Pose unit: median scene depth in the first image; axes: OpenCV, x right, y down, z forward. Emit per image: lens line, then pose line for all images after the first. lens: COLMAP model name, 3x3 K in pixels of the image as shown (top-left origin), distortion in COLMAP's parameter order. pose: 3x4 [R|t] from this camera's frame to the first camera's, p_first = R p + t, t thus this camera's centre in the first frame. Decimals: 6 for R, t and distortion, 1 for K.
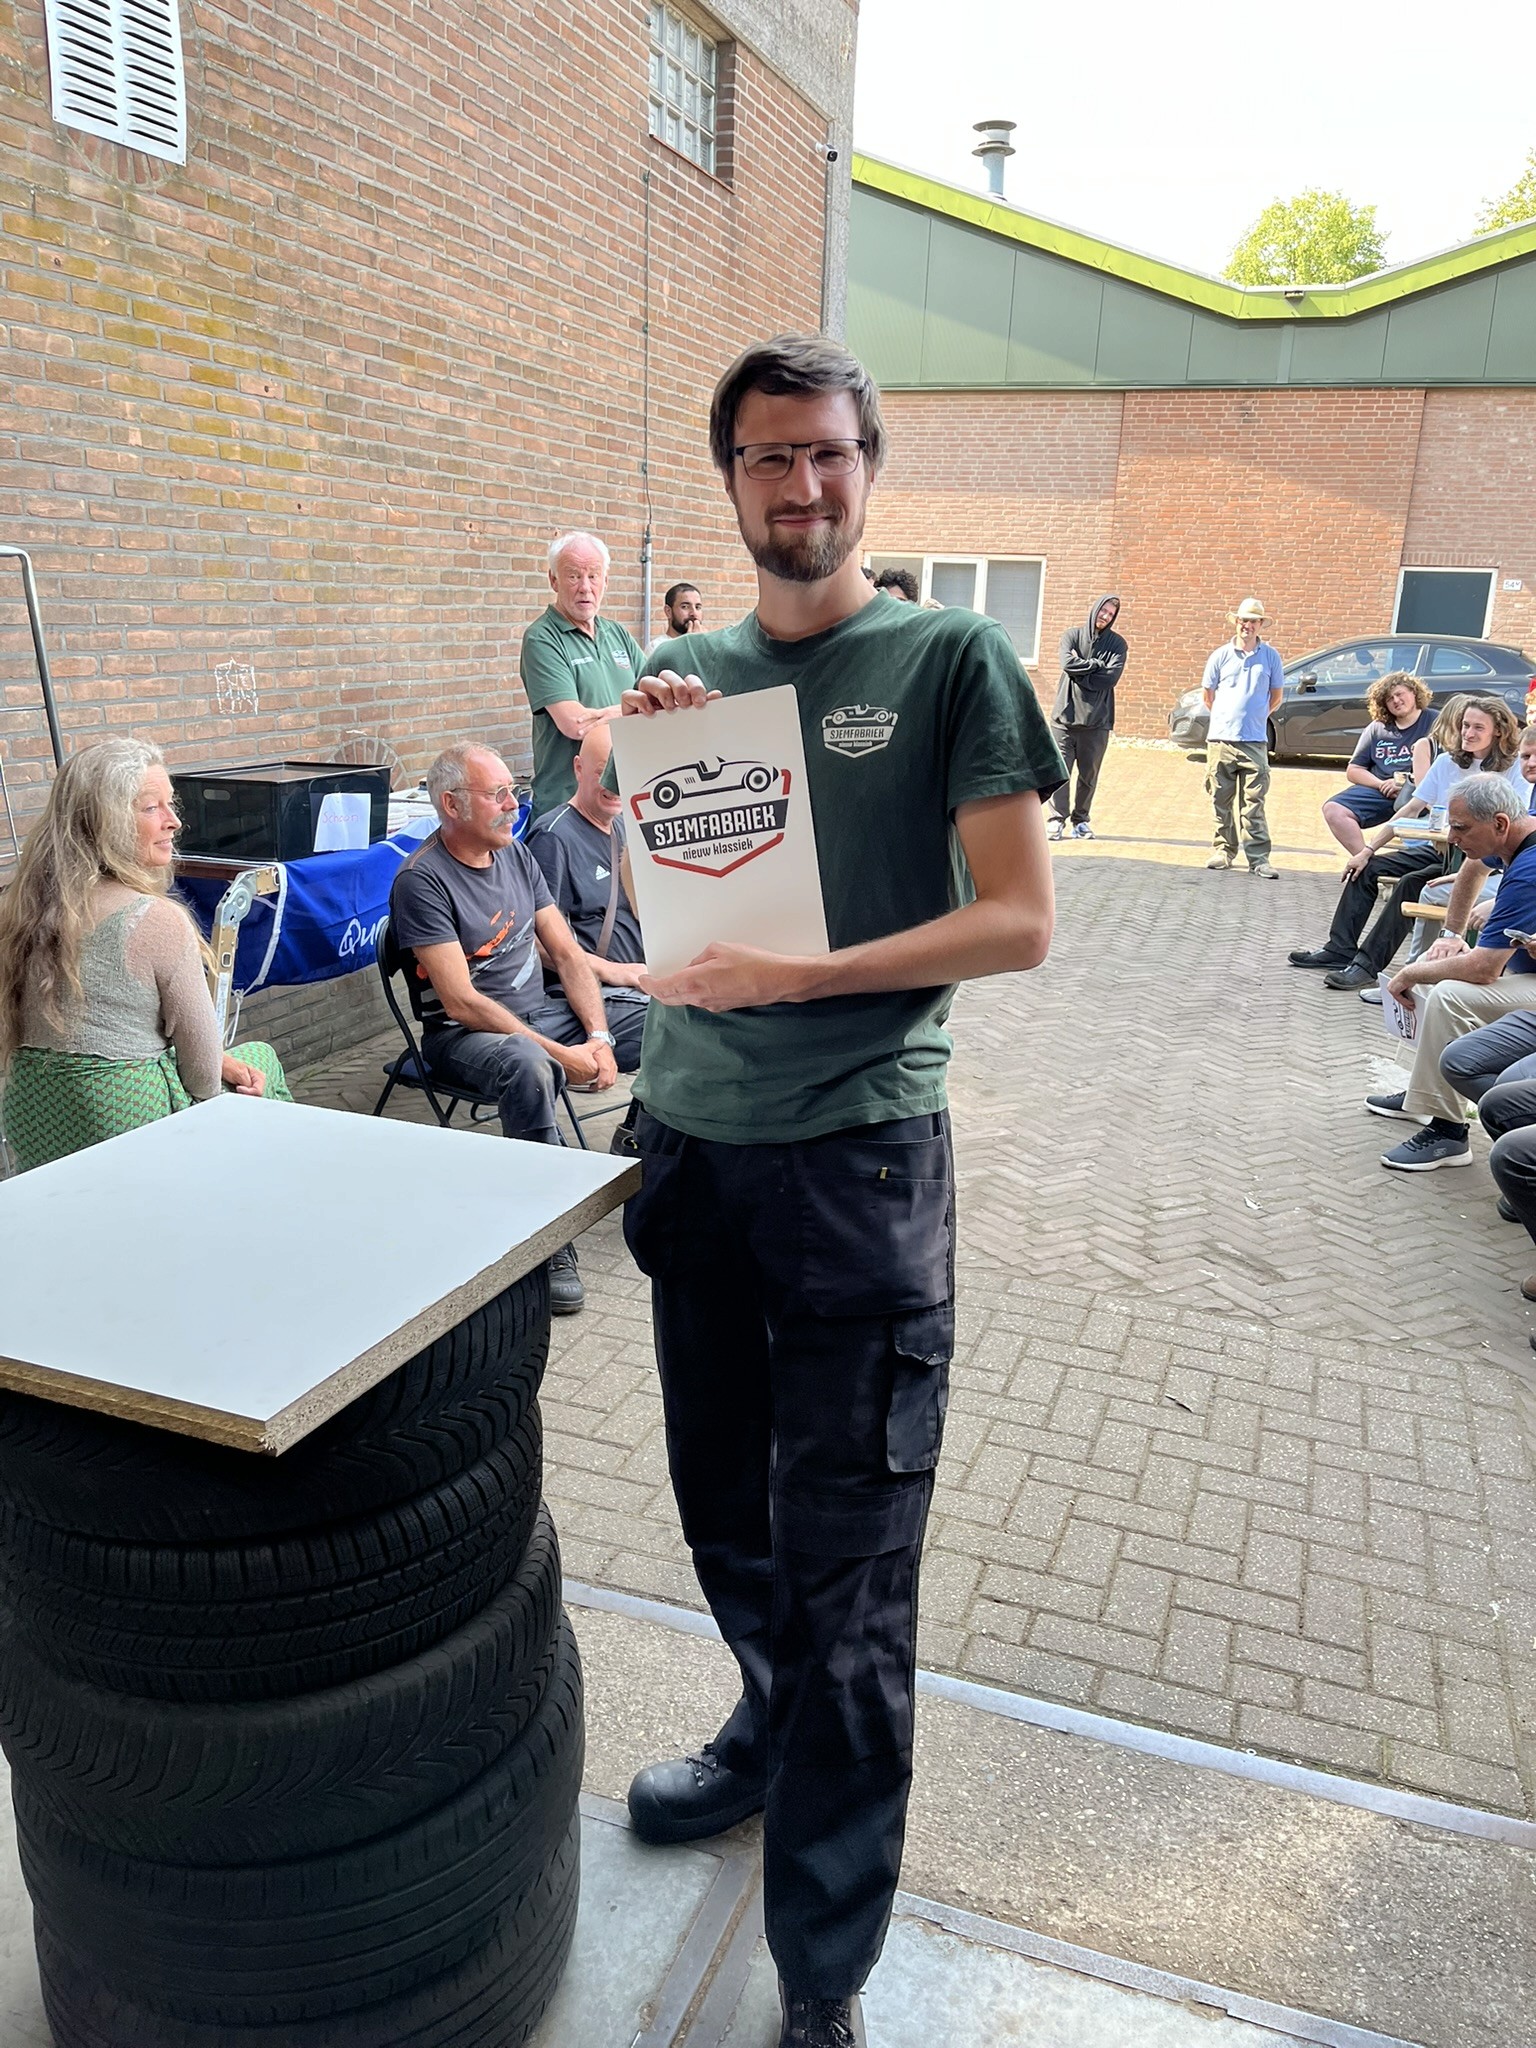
lens RADIAL K [[1590.7, 0, 785.0], [0, 1590.7, 1010.6], [0, 0, 1]] dist [0.063521, -0.082590]
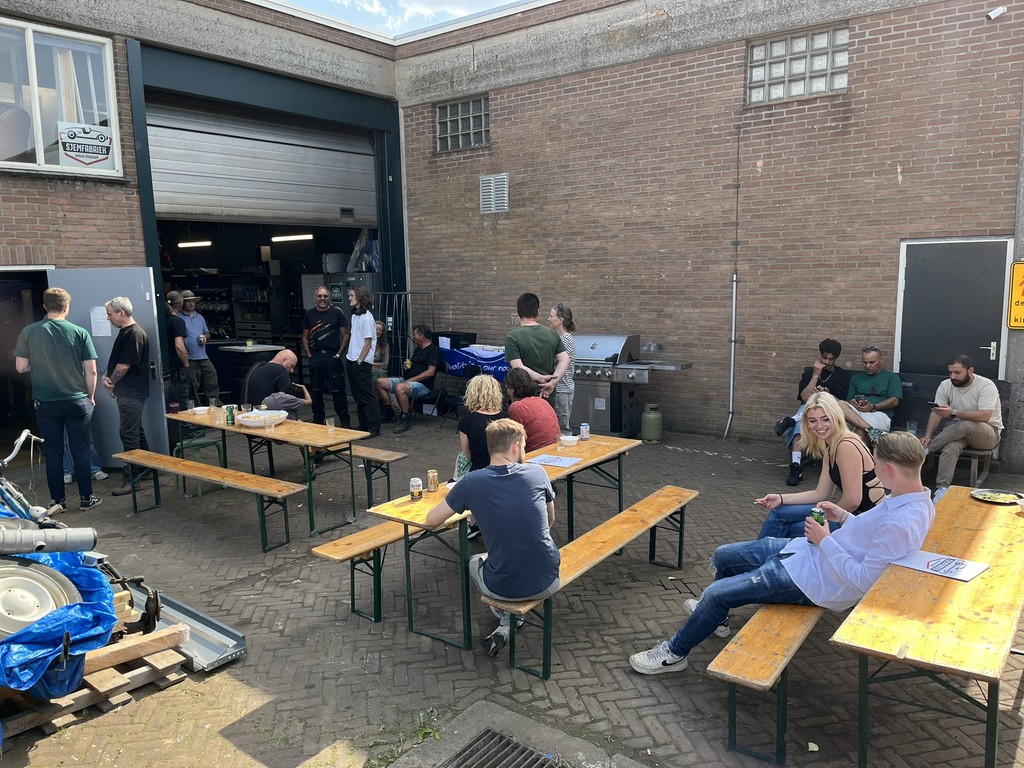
lens RADIAL K [[795.4, 0, 513.4], [0, 795.4, 390.1], [0, 0, 1]] dist [0.063521, -0.082590]
pose [[-0.324459, 0.103808, -0.940186, 1.637481], [-0.231351, 0.955062, 0.185291, -0.397827], [0.917171, 0.277633, -0.285862, 1.582479]]
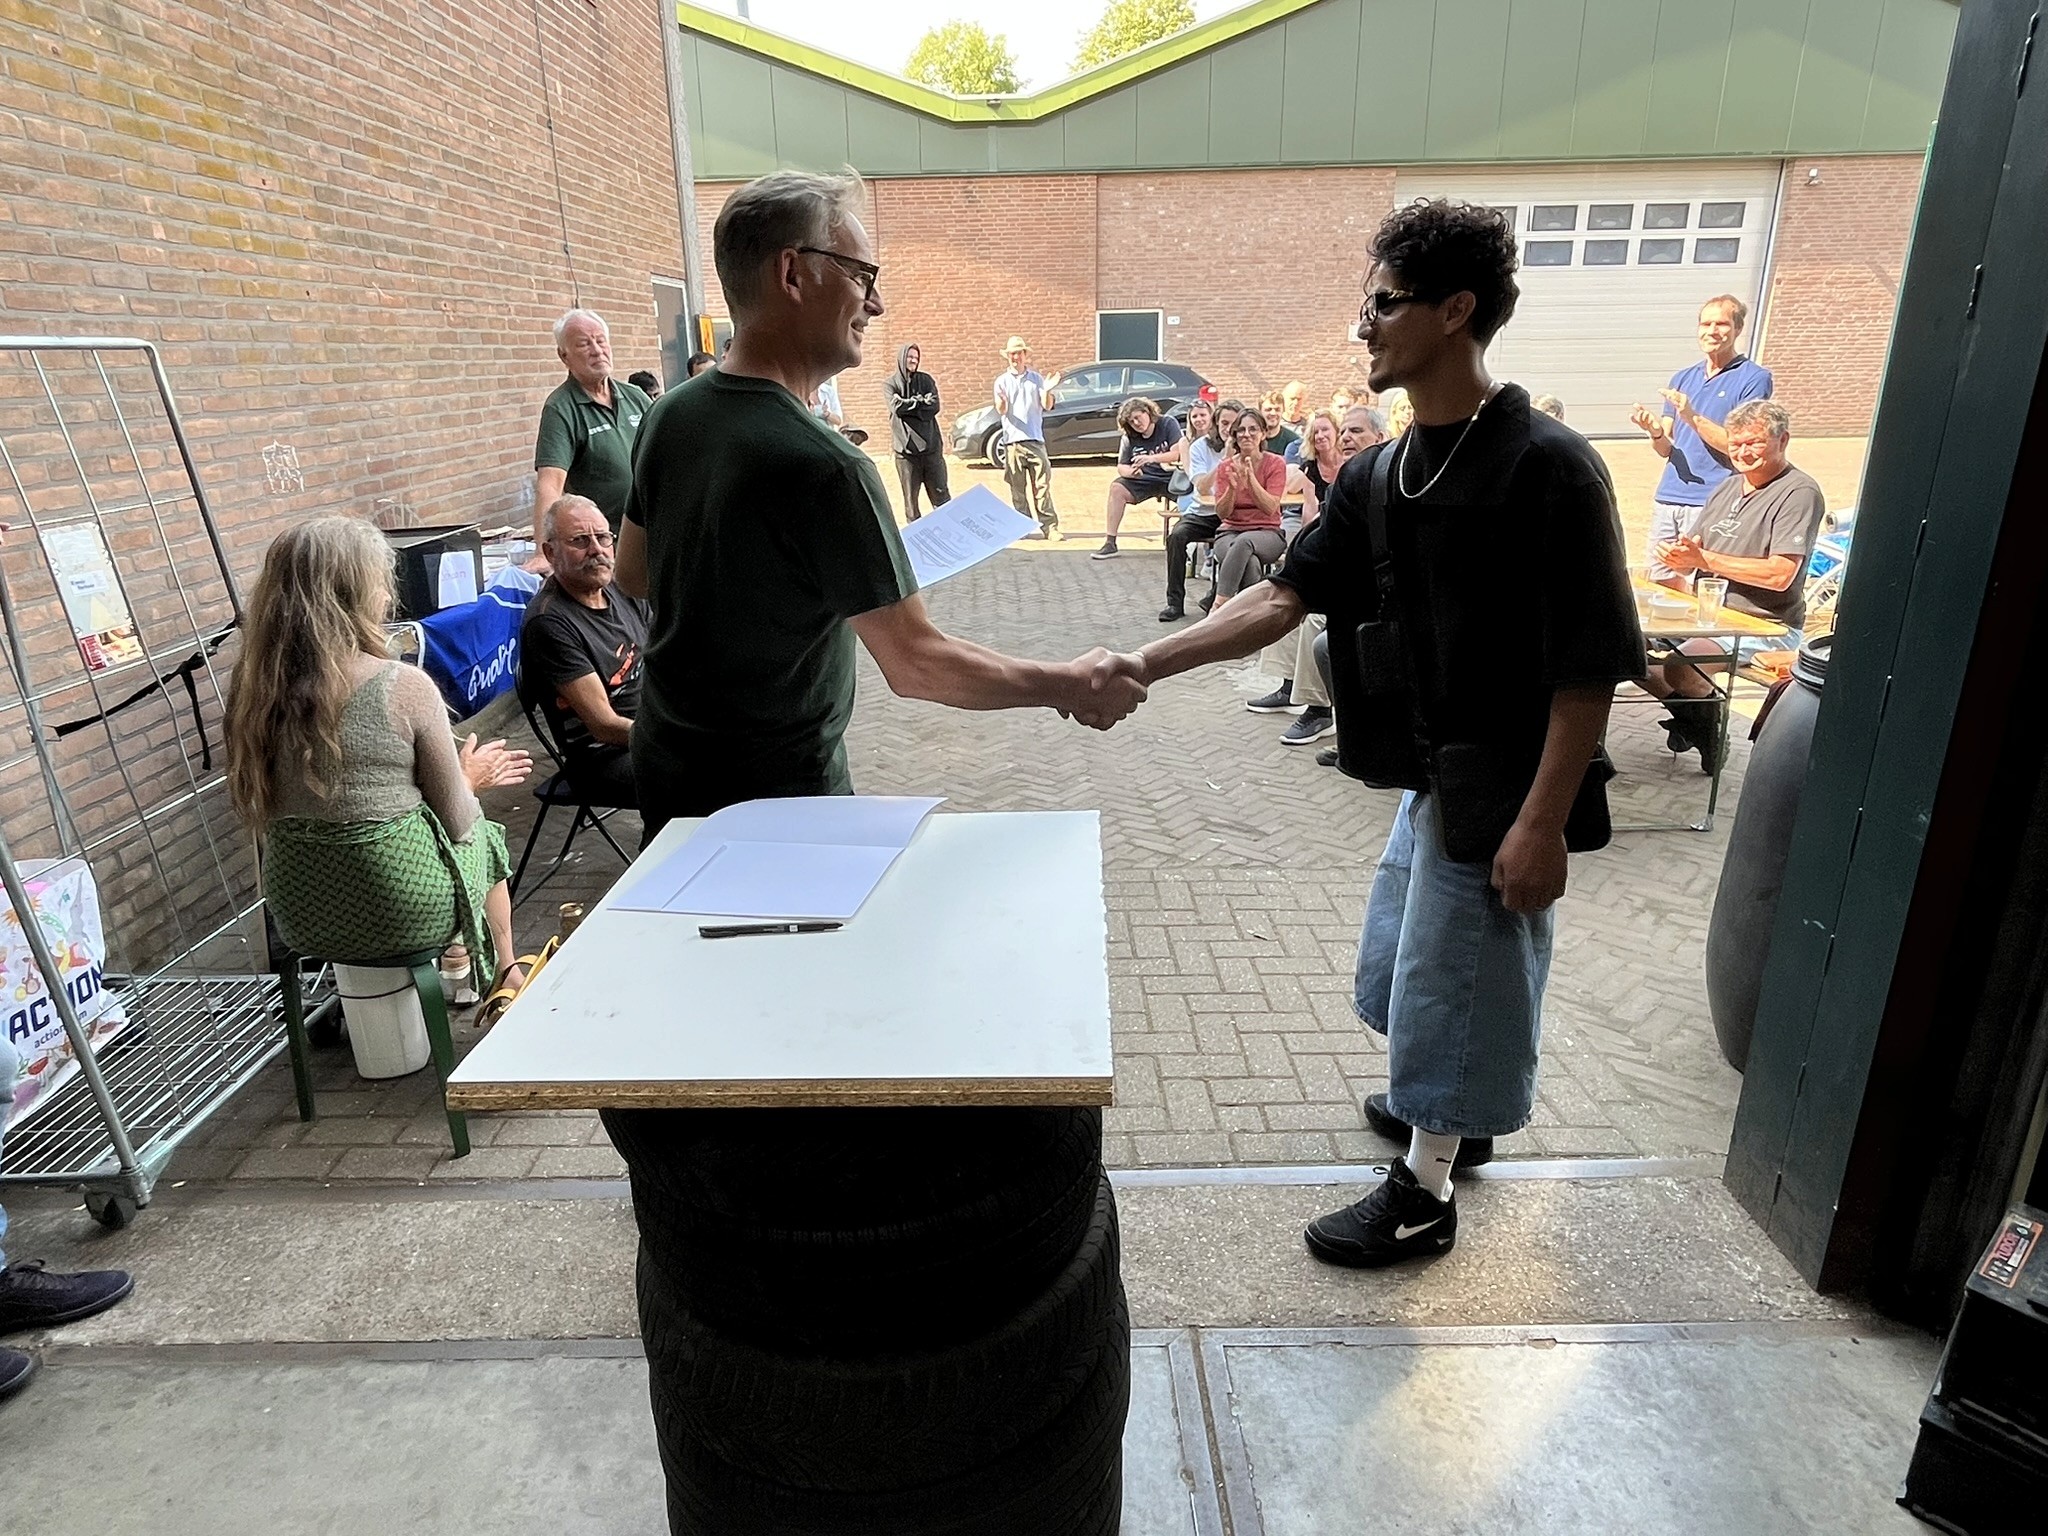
lens RADIAL K [[1246.5, 0, 1025.2], [0, 1246.5, 757.6], [0, 0, 1]] dist [0.006166, -0.004813]
pose [[0.941160, -0.159060, 0.298192, -0.148173], [0.140289, 0.986585, 0.083475, -0.010832], [-0.307470, -0.036731, 0.950849, 0.048880]]
